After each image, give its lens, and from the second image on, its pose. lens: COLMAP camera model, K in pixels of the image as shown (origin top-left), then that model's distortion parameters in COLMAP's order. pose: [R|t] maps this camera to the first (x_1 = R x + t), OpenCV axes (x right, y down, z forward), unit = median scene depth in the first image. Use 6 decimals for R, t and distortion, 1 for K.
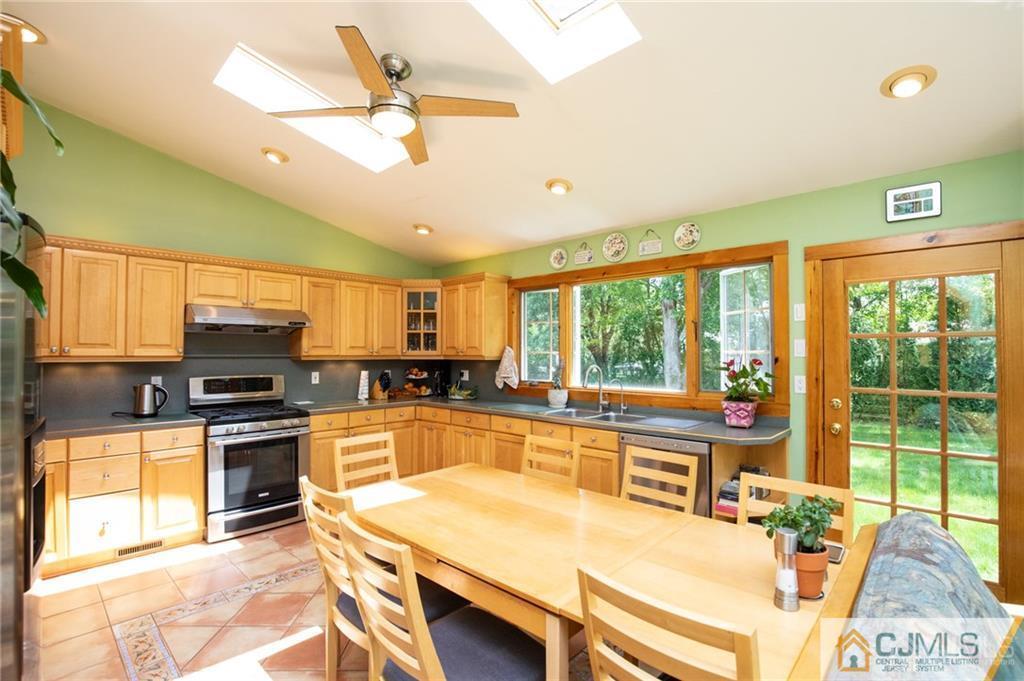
lens RADIAL K [[475.4, 0, 513.2], [0, 475.4, 344.3], [0, 0, 1]] dist [-0.014711, 0.000007]
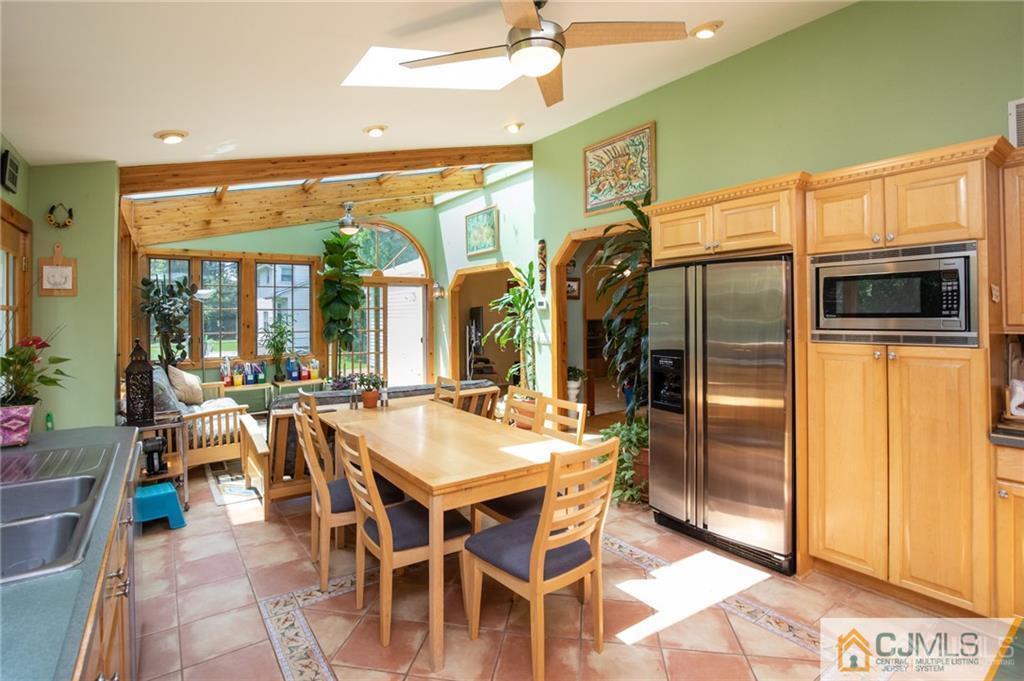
lens RADIAL K [[482.8, 0, 486.1], [0, 482.8, 312.4], [0, 0, 1]] dist [-0.001236, -0.000047]
pose [[-0.976754, 0.008927, 0.214178, -0.209547], [0.004464, 0.999763, -0.021312, 0.010579], [-0.214317, -0.019860, -0.976562, 1.127548]]
